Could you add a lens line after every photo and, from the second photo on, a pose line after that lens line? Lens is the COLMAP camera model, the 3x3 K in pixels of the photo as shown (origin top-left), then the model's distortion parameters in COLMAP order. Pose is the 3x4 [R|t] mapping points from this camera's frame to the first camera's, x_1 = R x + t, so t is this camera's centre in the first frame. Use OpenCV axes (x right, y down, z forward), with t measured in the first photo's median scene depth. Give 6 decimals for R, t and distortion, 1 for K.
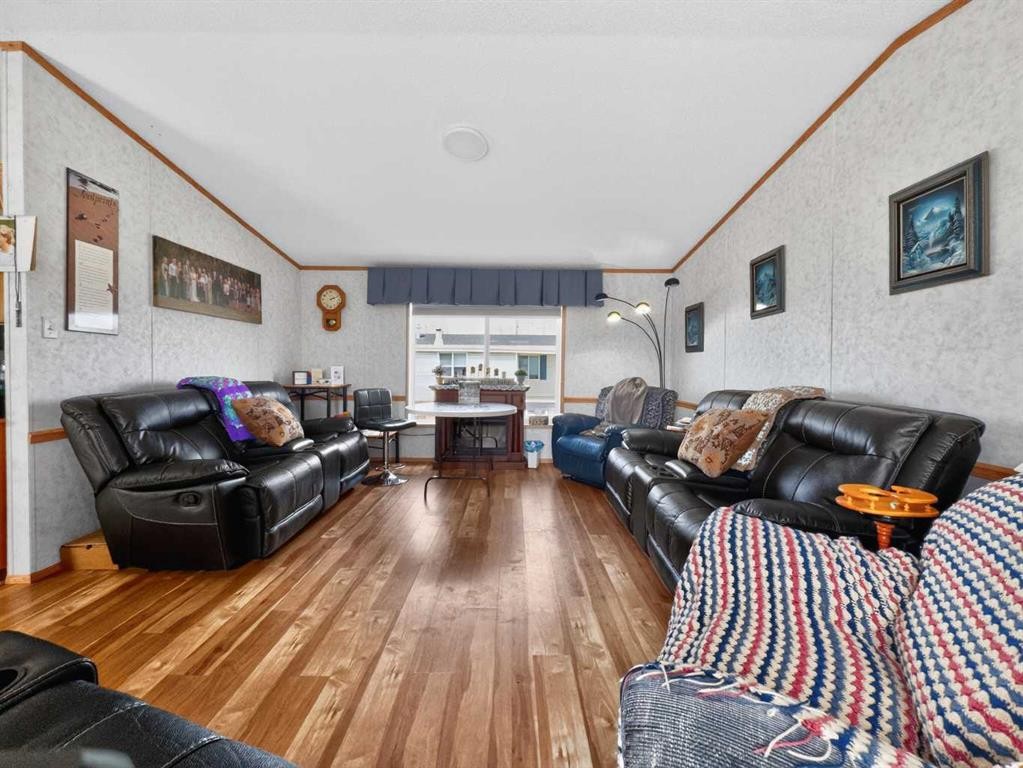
lens RADIAL K [[436.0, 0, 516.3], [0, 436.0, 360.0], [0, 0, 1]] dist [-0.002414, -0.000372]
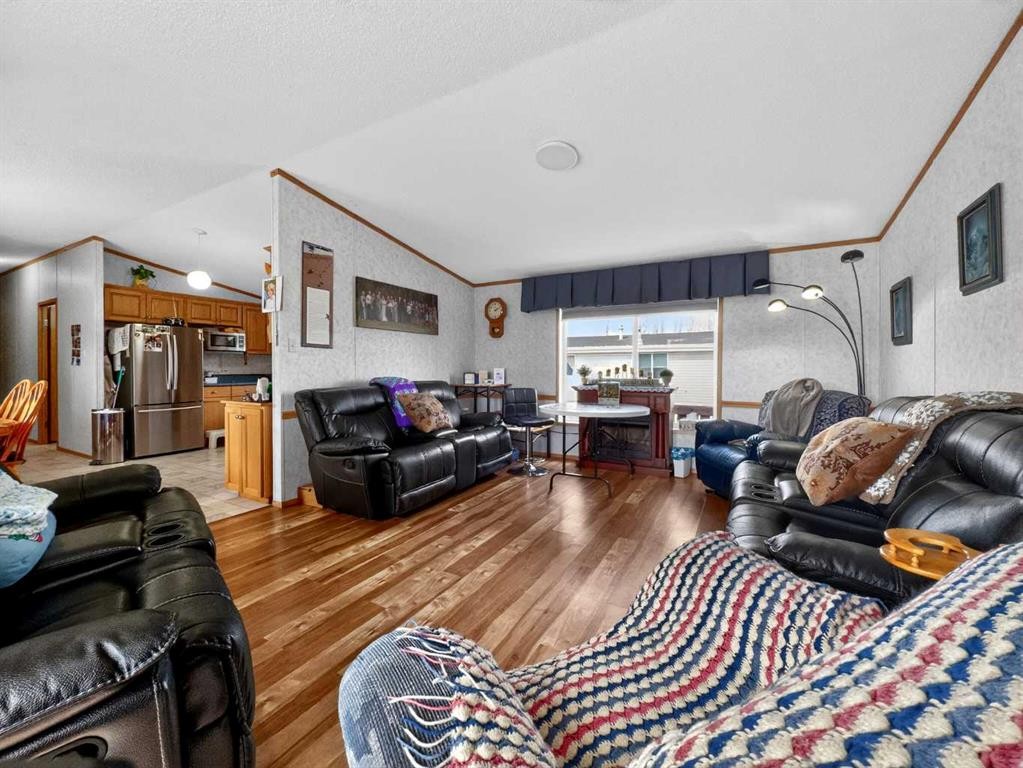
lens RADIAL K [[437.9, 0, 507.3], [0, 437.9, 354.7], [0, 0, 1]] dist [-0.005285, -0.000271]
pose [[0.862169, -0.025250, -0.505991, 0.252316], [0.017673, 0.999648, -0.019772, 0.002077], [0.506313, 0.008104, 0.862312, 0.025192]]
